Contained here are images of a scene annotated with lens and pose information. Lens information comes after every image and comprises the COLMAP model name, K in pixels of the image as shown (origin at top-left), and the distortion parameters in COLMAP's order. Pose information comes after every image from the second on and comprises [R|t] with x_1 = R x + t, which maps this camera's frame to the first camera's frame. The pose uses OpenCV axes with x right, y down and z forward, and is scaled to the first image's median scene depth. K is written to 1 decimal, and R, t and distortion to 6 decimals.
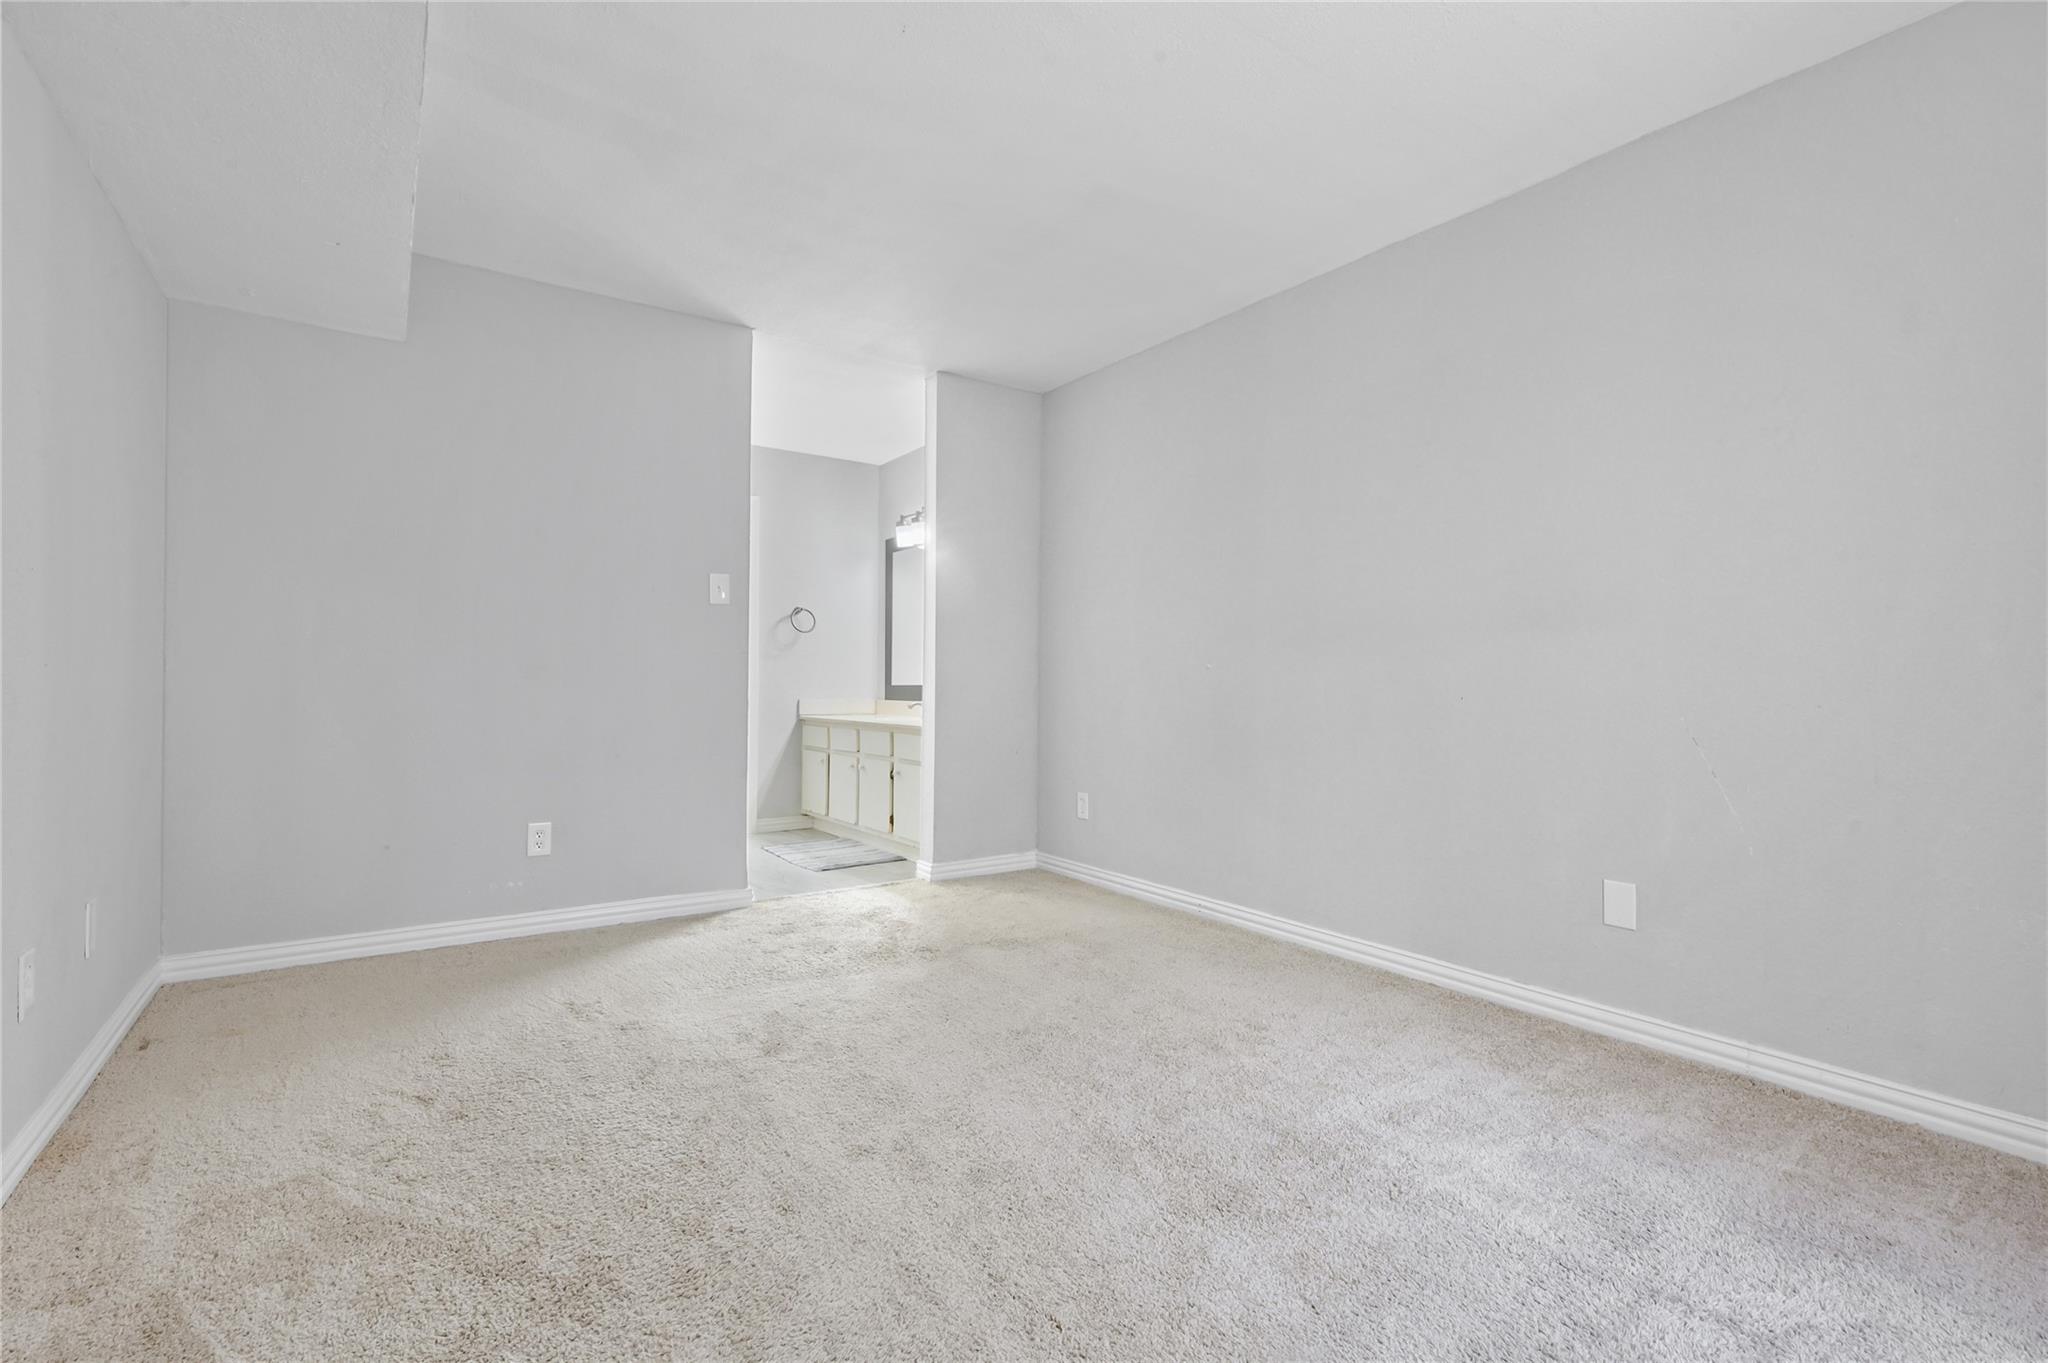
lens RADIAL K [[935.5, 0, 1028.3], [0, 935.5, 676.9], [0, 0, 1]] dist [-0.000188, -0.000018]
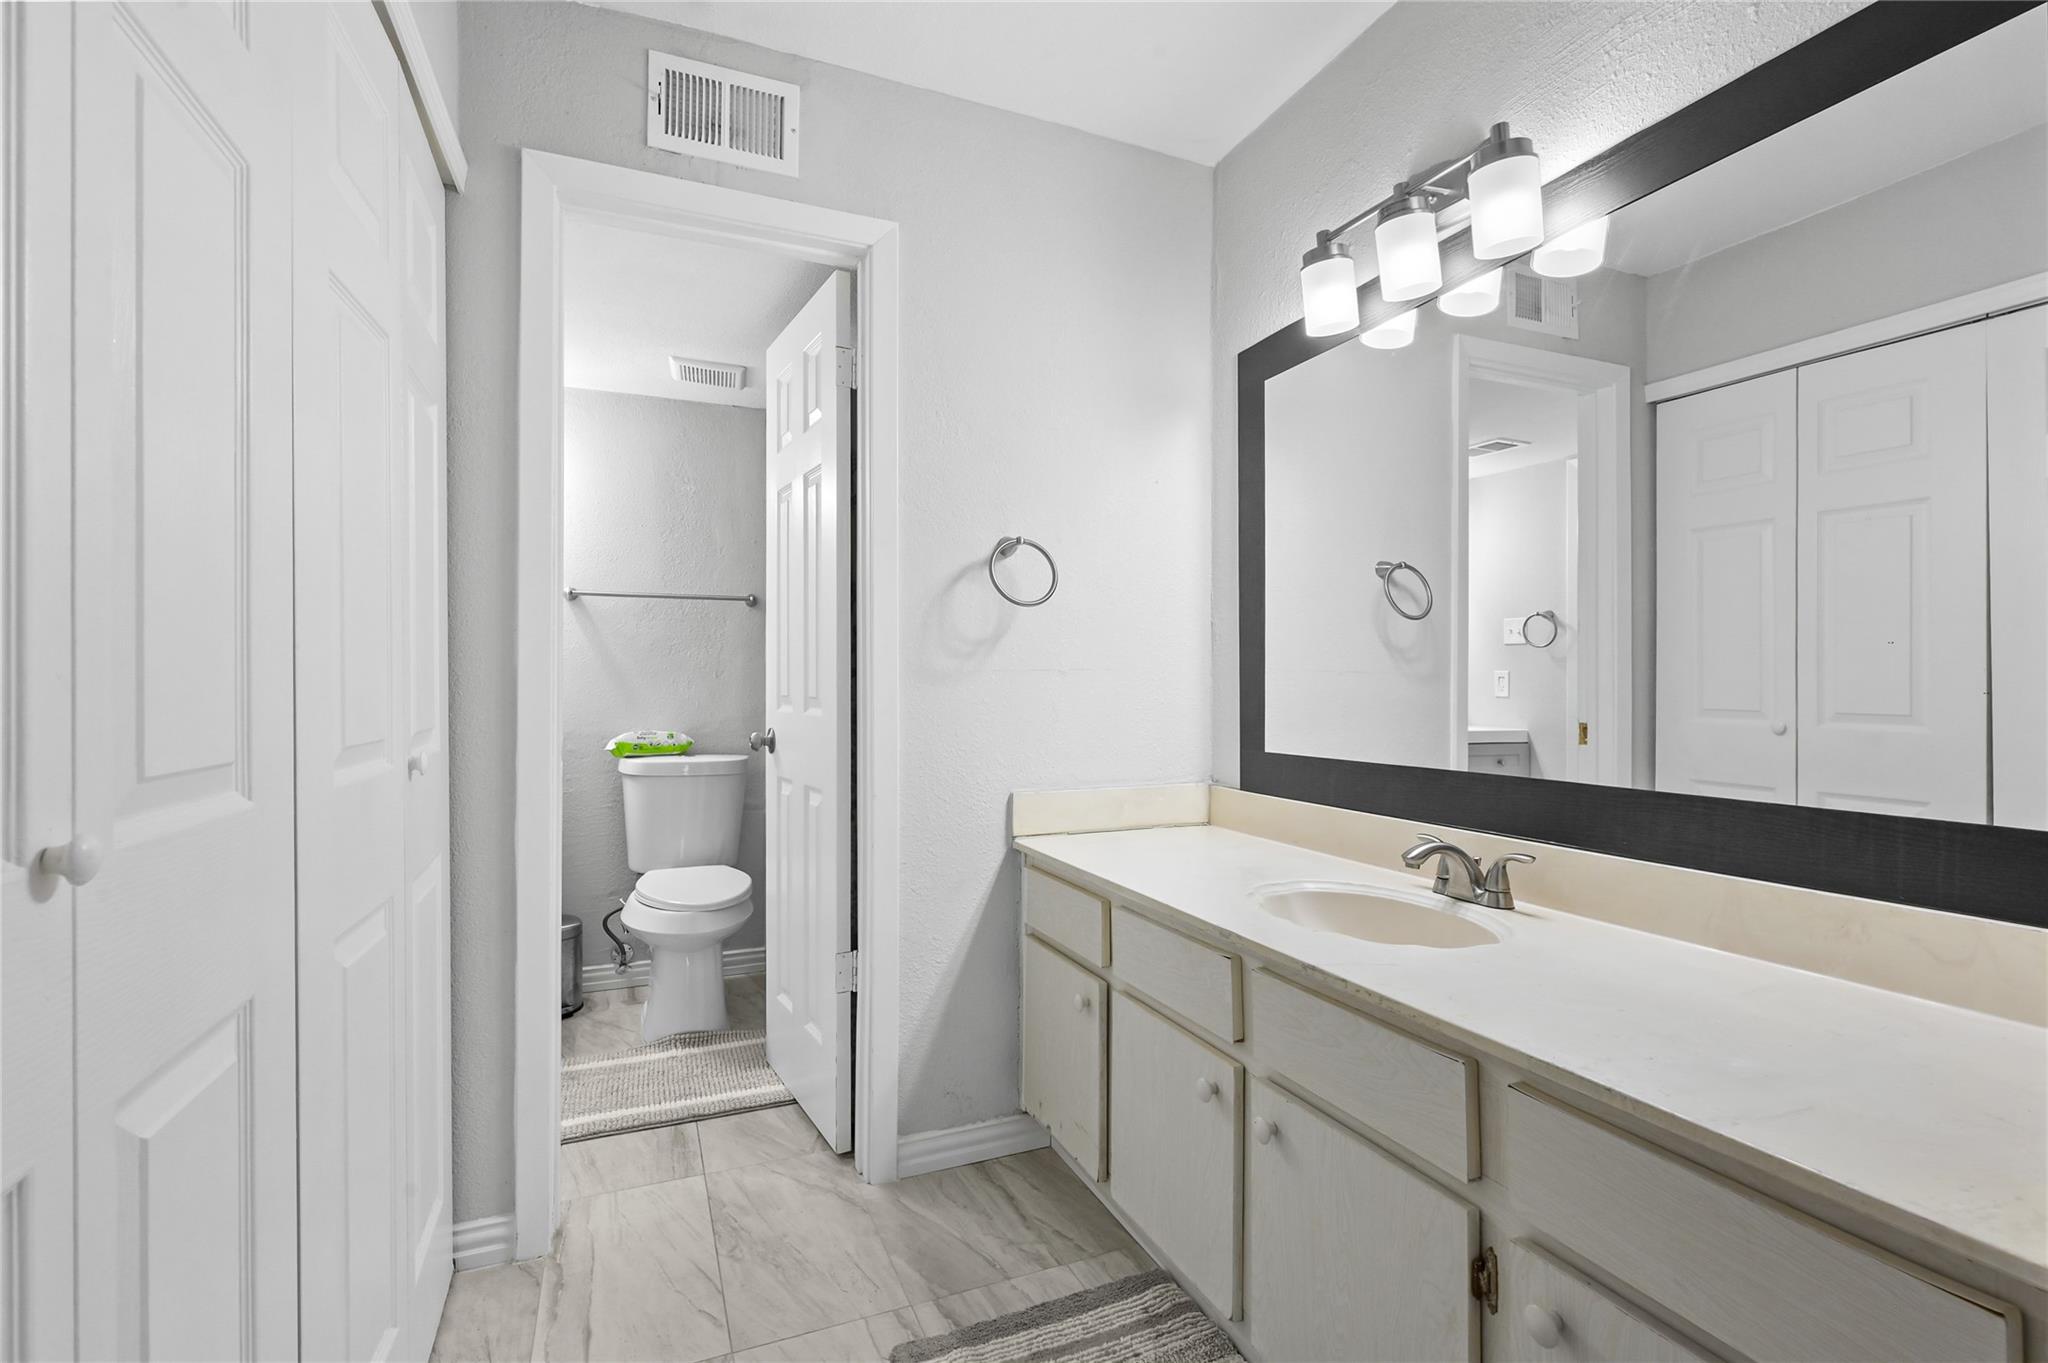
lens RADIAL K [[935.5, 0, 1028.0], [0, 935.5, 679.9], [0, 0, 1]] dist [-0.000188, -0.000018]
pose [[0.977438, -0.004193, -0.211179, -0.163329], [0.004605, 0.999988, 0.001456, -0.019235], [0.211170, -0.002395, 0.977446, 0.650892]]
